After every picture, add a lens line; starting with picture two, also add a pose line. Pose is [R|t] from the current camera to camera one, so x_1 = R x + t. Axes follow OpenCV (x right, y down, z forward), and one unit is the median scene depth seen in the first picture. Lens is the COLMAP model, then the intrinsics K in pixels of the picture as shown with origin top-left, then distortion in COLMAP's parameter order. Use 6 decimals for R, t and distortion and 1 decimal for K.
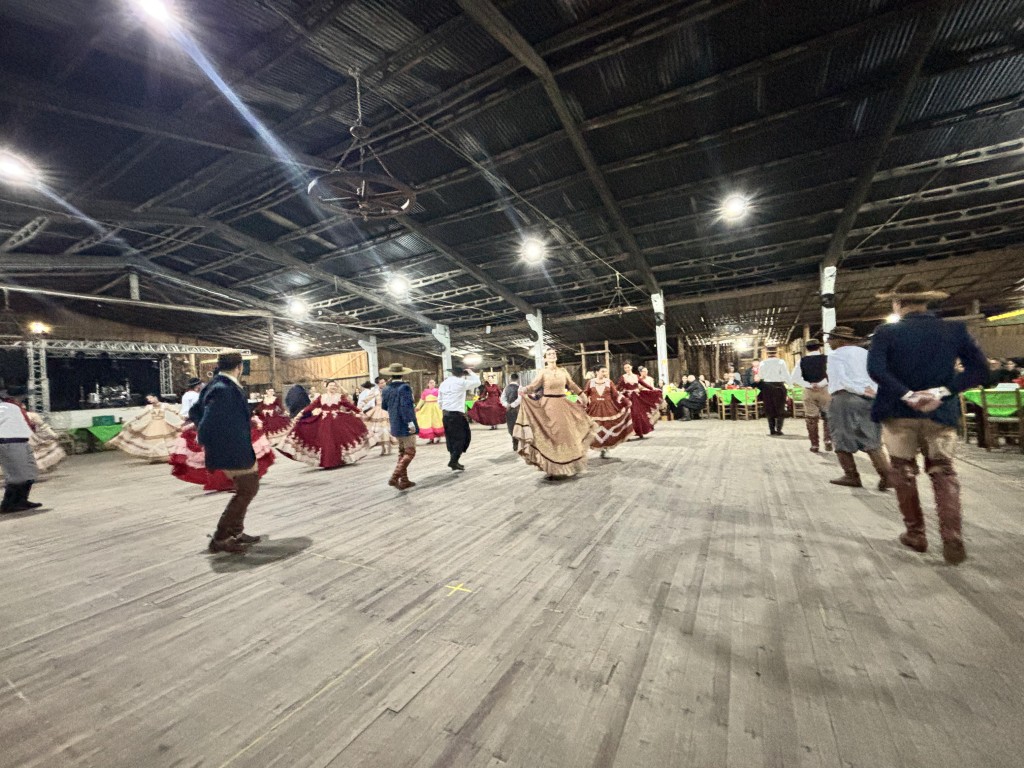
lens RADIAL K [[412.6, 0, 513.3], [0, 412.6, 384.3], [0, 0, 1]] dist [-0.005921, 0.001033]
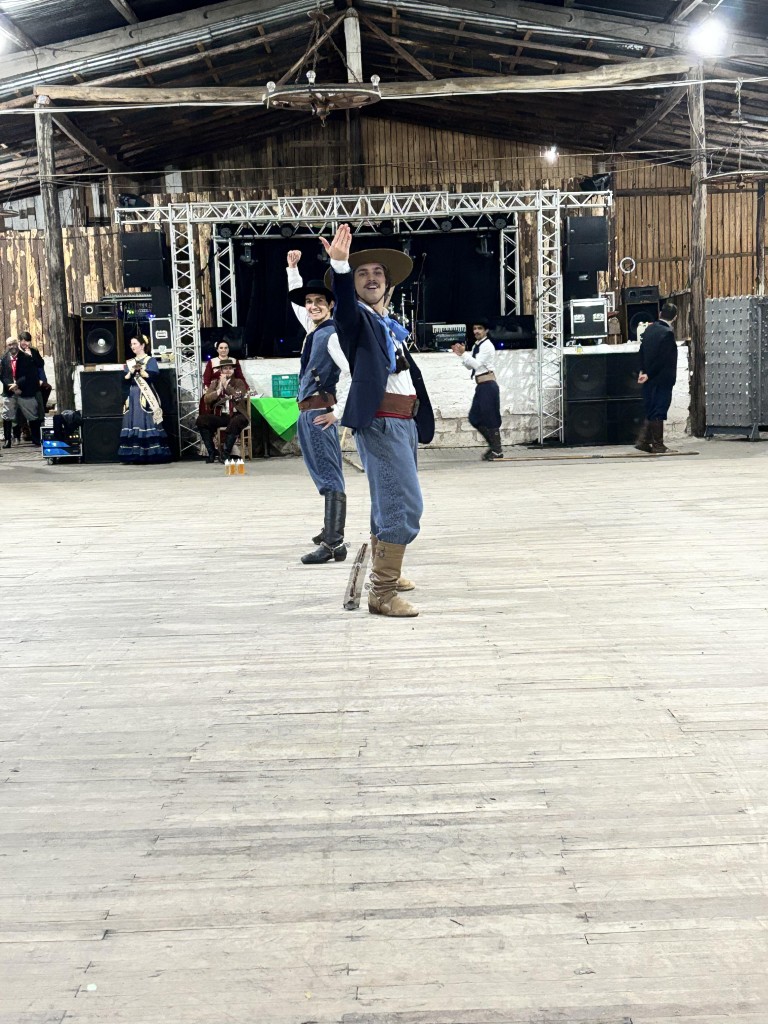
lens RADIAL K [[1479.3, 0, 388.2], [0, 1479.3, 520.7], [0, 0, 1]] dist [0.068339, 0.000000]
pose [[0.485985, 0.130981, -0.864096, 0.393034], [0.010395, 0.987770, 0.155574, -0.012019], [0.873905, -0.084589, 0.478679, 0.301552]]
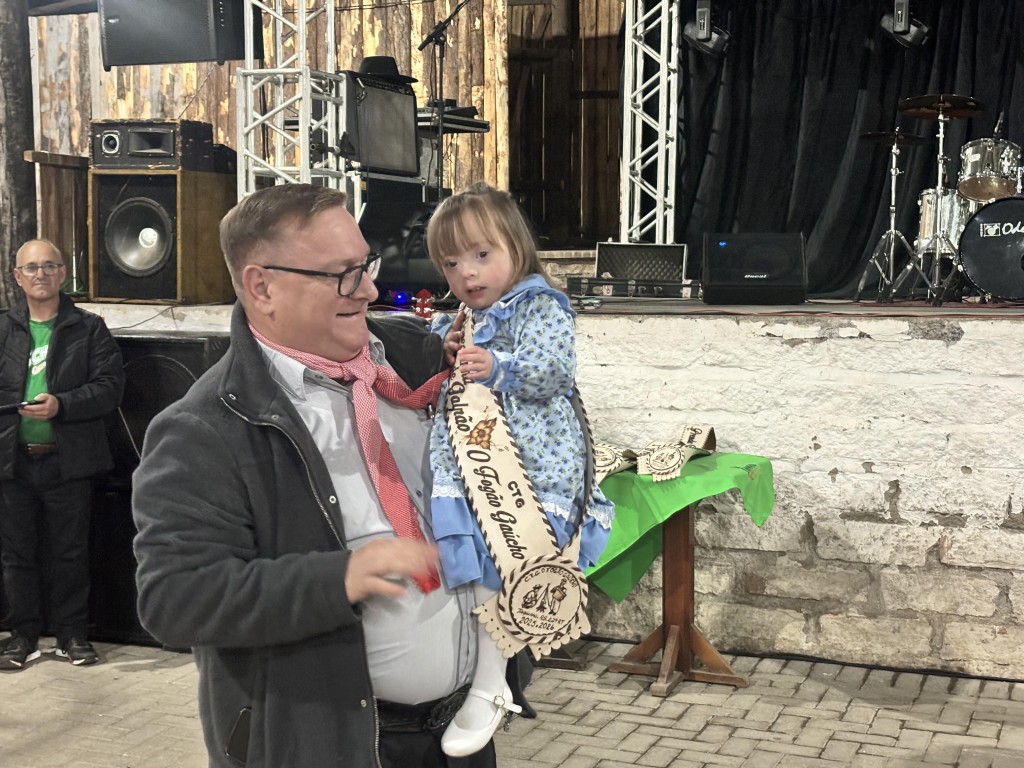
lens RADIAL K [[1534.2, 0, 505.2], [0, 1534.2, 387.4], [0, 0, 1]] dist [0.096625, 0.000000]
pose [[0.120634, 0.146416, -0.981840, -0.508778], [-0.006550, 0.989159, 0.146703, 0.012378], [0.992675, -0.011266, 0.120285, 0.836024]]
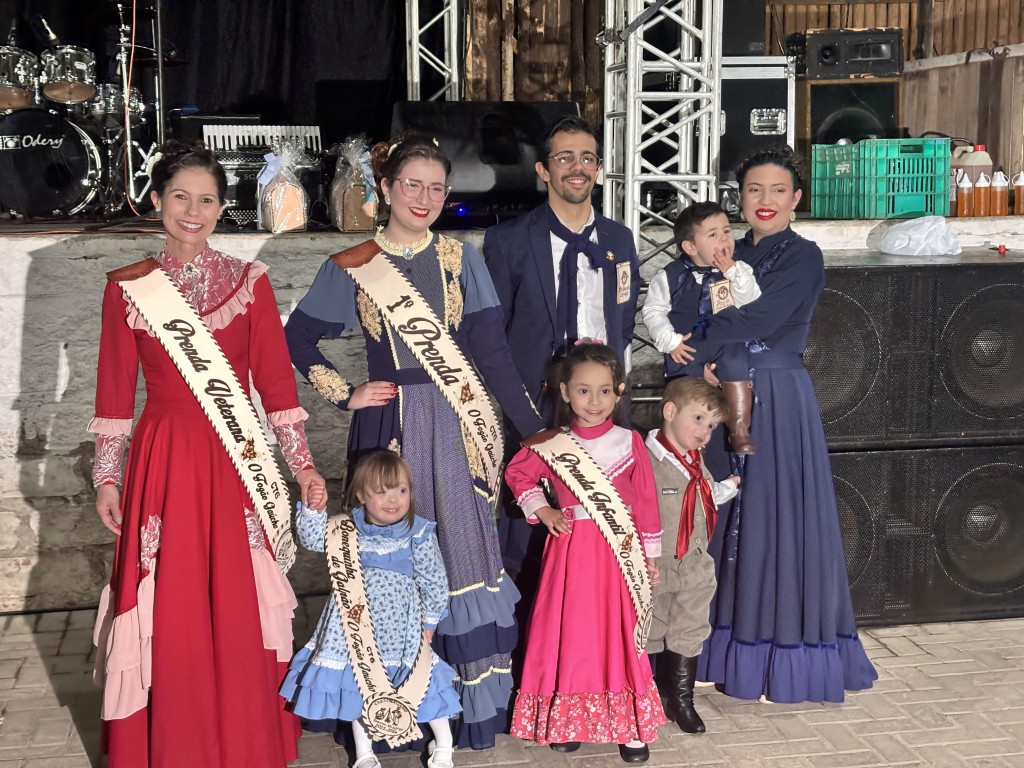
lens RADIAL K [[1534.2, 0, 516.0], [0, 1534.2, 374.0], [0, 0, 1]] dist [0.096625, 0.000000]
pose [[0.638235, 0.157396, -0.753579, -0.517663], [-0.027713, 0.982939, 0.181830, 0.013456], [0.769342, -0.095166, 0.631709, 0.866461]]
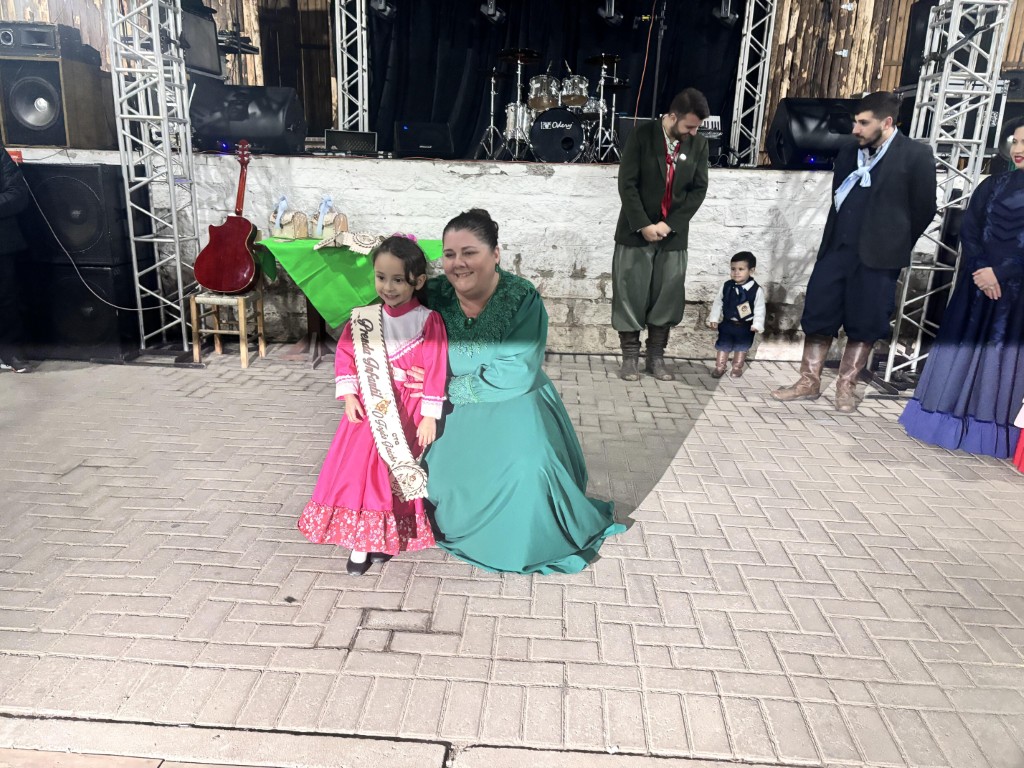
lens RADIAL K [[770.5, 0, 513.4], [0, 770.5, 389.5], [0, 0, 1]] dist [0.048637, -0.050415]
pose [[0.429254, 0.322213, -0.843753, -0.547496], [-0.052196, 0.941487, 0.332982, 0.031939], [0.901674, -0.098894, 0.420956, 0.815262]]
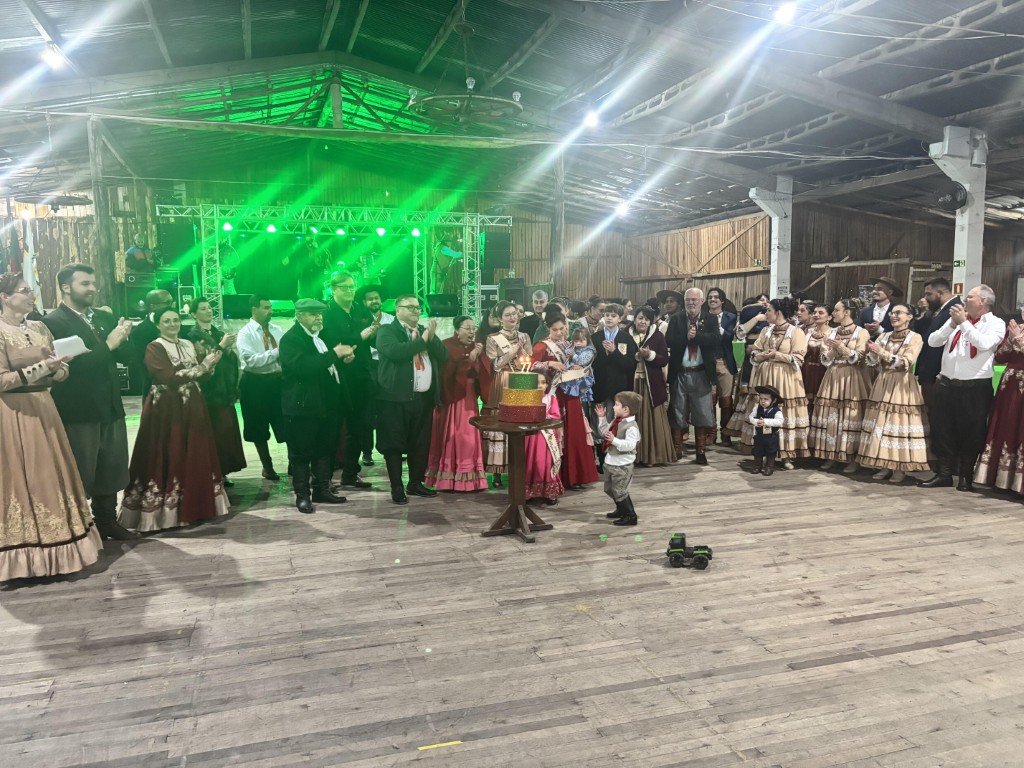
lens RADIAL K [[770.5, 0, 509.8], [0, 770.5, 389.2], [0, 0, 1]] dist [0.048637, -0.050415]
pose [[0.723567, 0.129294, -0.678037, 0.030730], [-0.033978, 0.987781, 0.152099, -0.021725], [0.689417, -0.087015, 0.719119, 0.355830]]
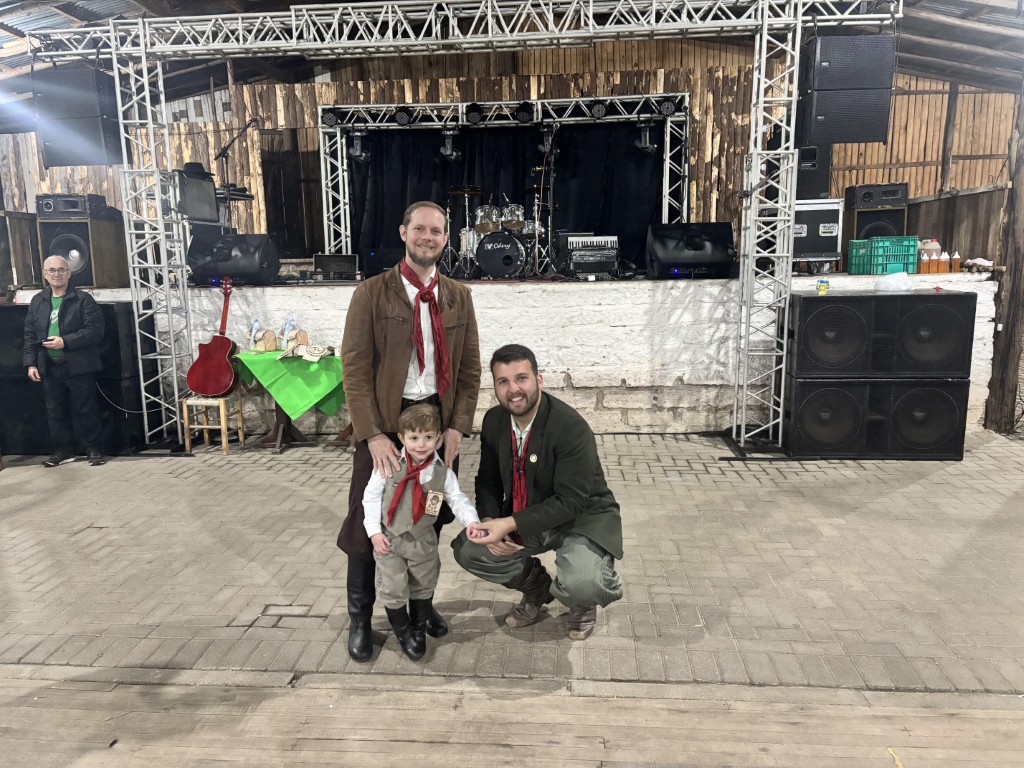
lens RADIAL K [[770.5, 0, 505.0], [0, 770.5, 390.4], [0, 0, 1]] dist [0.048637, -0.050415]
pose [[0.401411, 0.205170, -0.892622, -0.448070], [-0.003313, 0.974906, 0.222593, 0.011439], [0.915892, -0.086394, 0.392018, 0.830737]]
